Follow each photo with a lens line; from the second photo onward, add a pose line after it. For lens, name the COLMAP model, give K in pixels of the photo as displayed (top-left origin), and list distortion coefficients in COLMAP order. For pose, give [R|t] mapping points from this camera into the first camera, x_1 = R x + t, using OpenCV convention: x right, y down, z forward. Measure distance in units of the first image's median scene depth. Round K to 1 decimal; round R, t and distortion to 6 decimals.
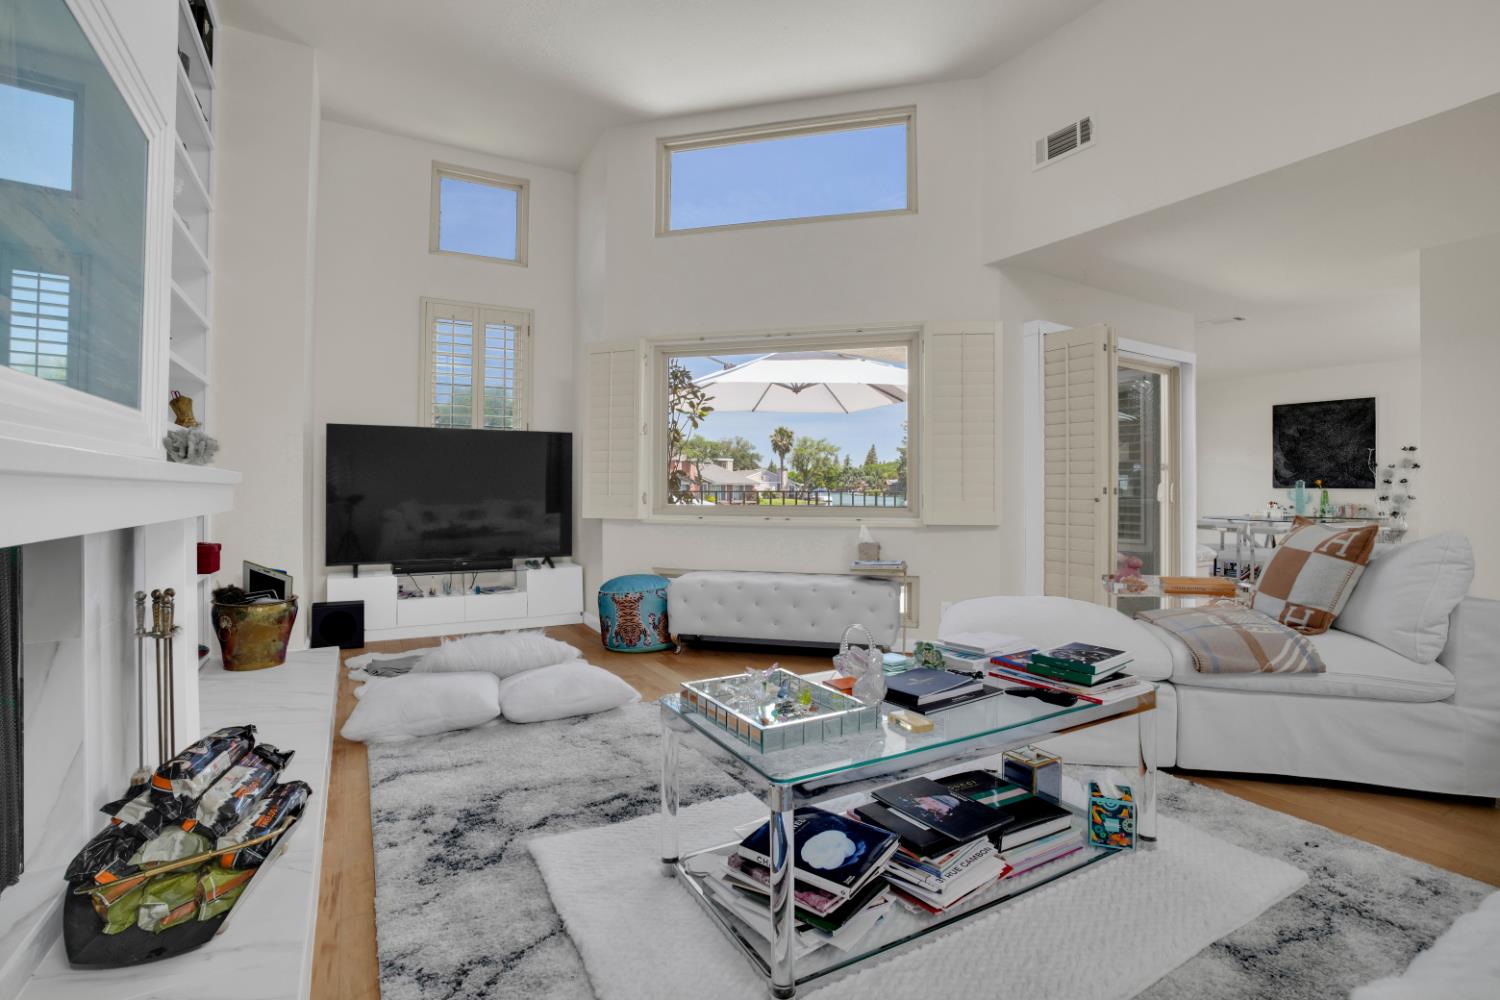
lens RADIAL K [[690.7, 0, 749.1], [0, 690.7, 493.0], [0, 0, 1]] dist [-0.027796, 0.000127]
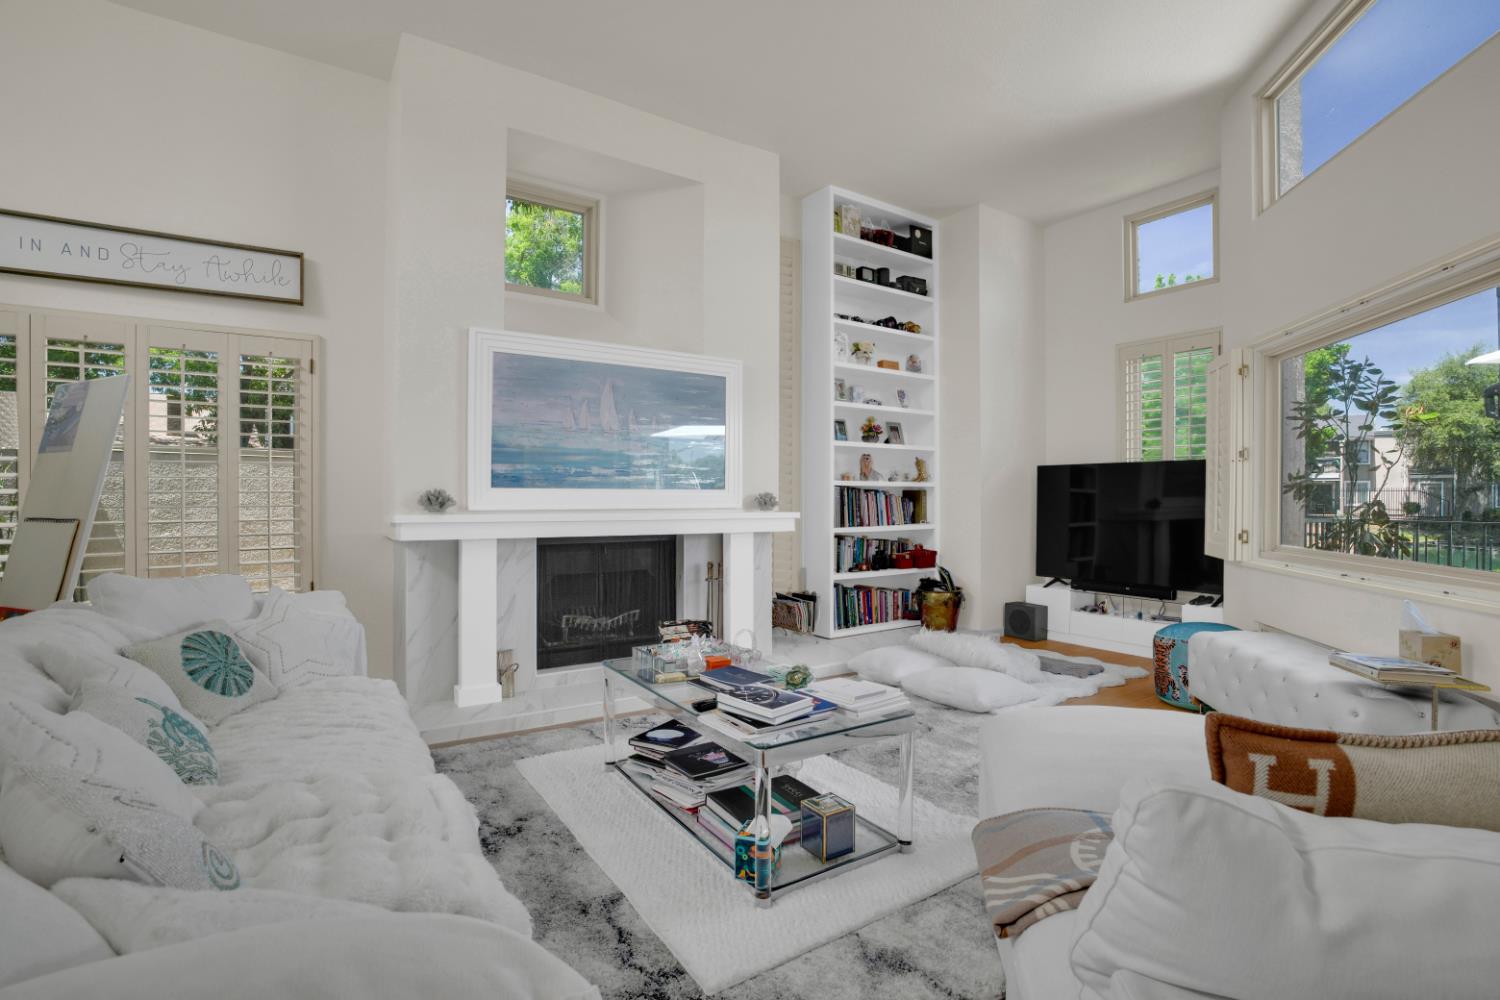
lens RADIAL K [[690.7, 0, 749.0], [0, 690.7, 504.9], [0, 0, 1]] dist [-0.027796, 0.000127]
pose [[0.057403, 0.003790, -0.998344, 0.651627], [-0.000278, 0.999993, 0.003780, -0.033919], [0.998351, 0.000060, 0.057404, 0.370701]]
